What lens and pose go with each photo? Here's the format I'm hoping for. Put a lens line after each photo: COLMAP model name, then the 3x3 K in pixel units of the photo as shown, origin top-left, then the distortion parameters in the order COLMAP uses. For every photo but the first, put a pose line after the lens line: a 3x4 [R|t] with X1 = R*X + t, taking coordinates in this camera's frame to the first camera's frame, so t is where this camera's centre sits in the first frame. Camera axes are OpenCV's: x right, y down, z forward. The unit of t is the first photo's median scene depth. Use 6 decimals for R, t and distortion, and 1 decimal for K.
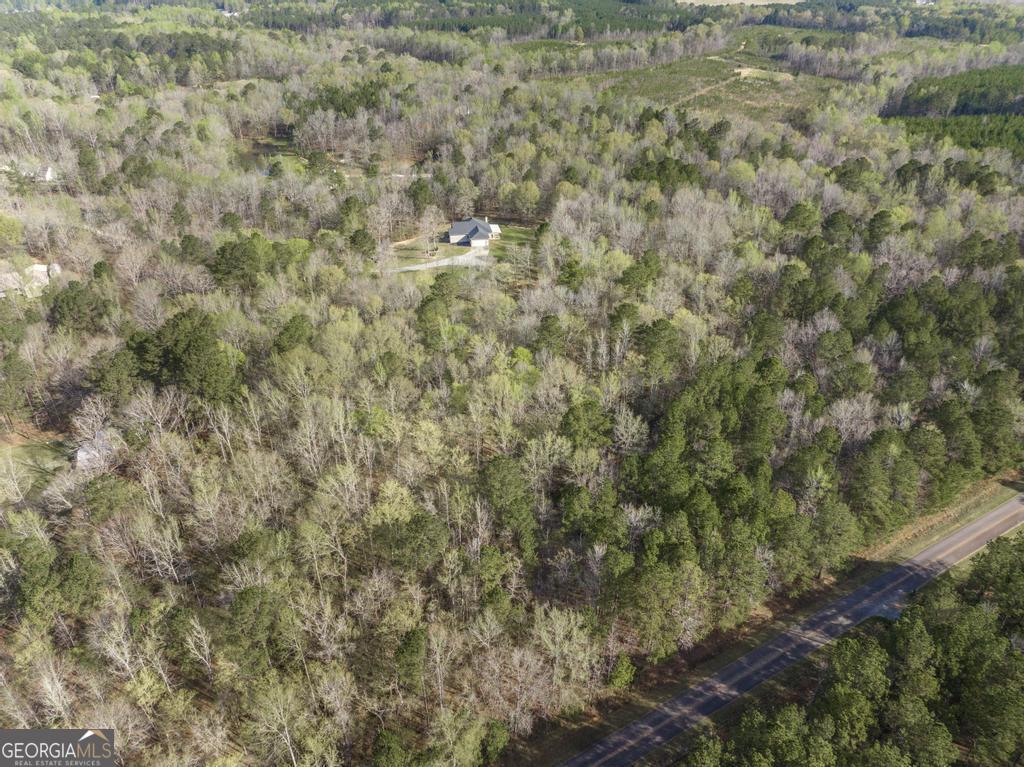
lens RADIAL K [[734.4, 0, 511.5], [0, 734.4, 364.5], [0, 0, 1]] dist [-0.061007, 0.041036]
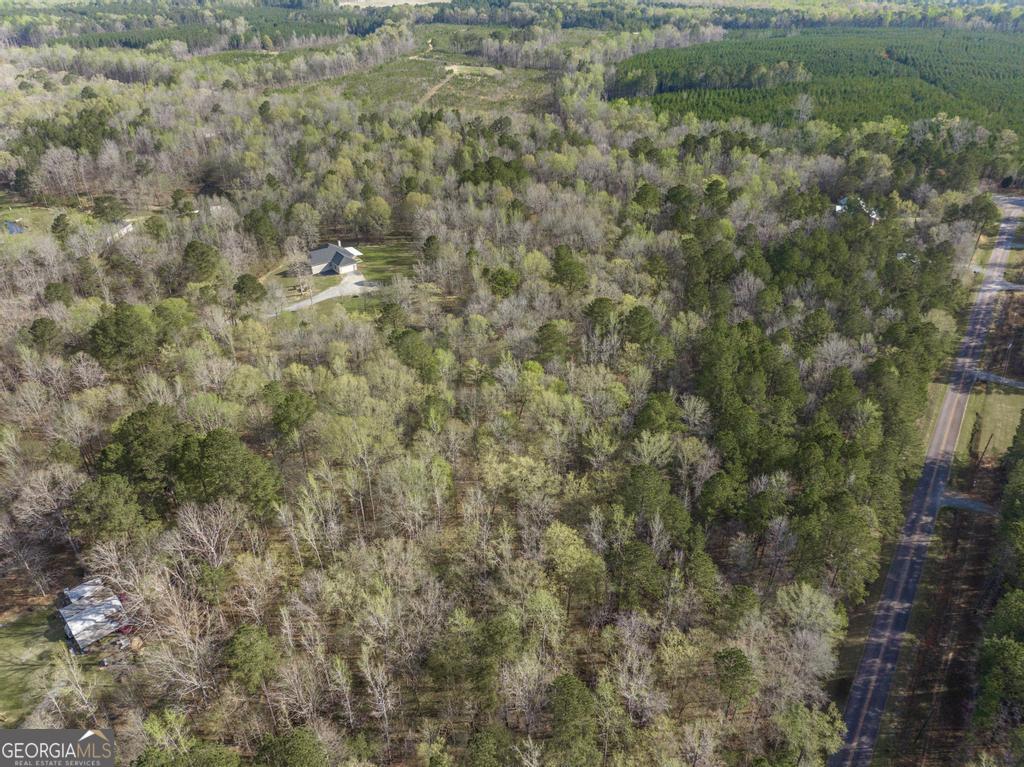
lens RADIAL K [[734.4, 0, 511.5], [0, 734.4, 364.5], [0, 0, 1]] dist [-0.061007, 0.041036]
pose [[0.894111, -0.217912, 0.391254, -0.378585], [0.219029, 0.974797, 0.042384, -0.063154], [-0.390630, 0.047800, 0.919306, 0.108565]]
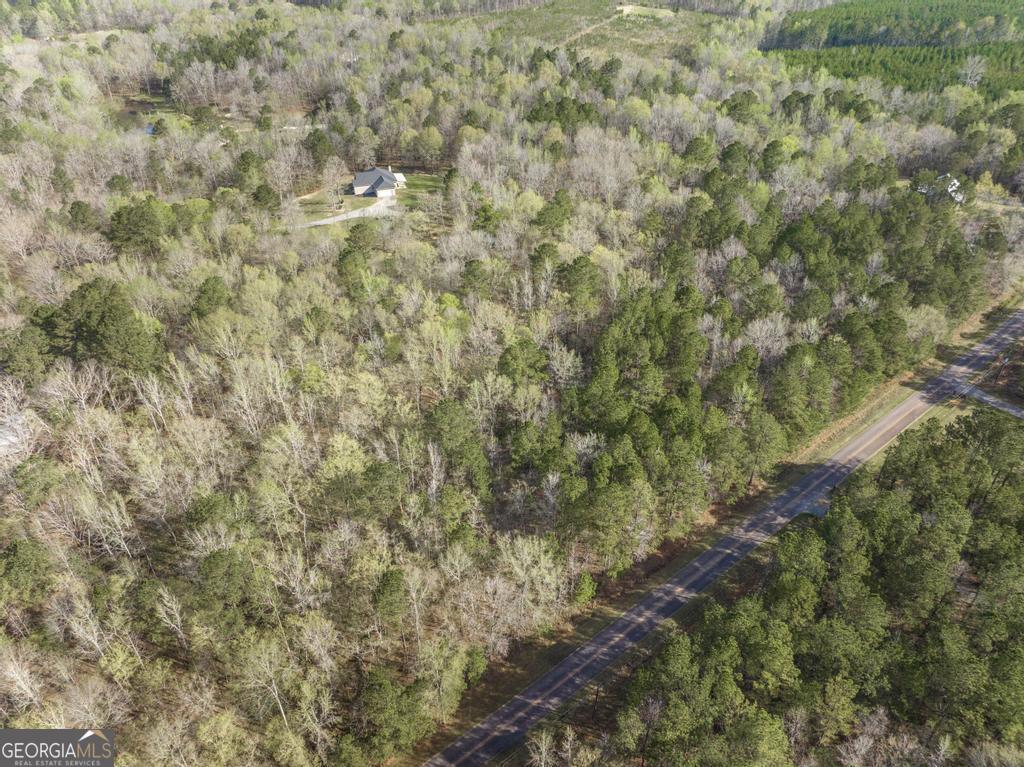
lens RADIAL K [[734.4, 0, 511.5], [0, 734.4, 364.5], [0, 0, 1]] dist [-0.061007, 0.041036]
pose [[0.987533, -0.084497, 0.132812, -0.041181], [0.075336, 0.994515, 0.072553, 0.007036], [-0.138214, -0.061643, 0.988482, -0.011086]]
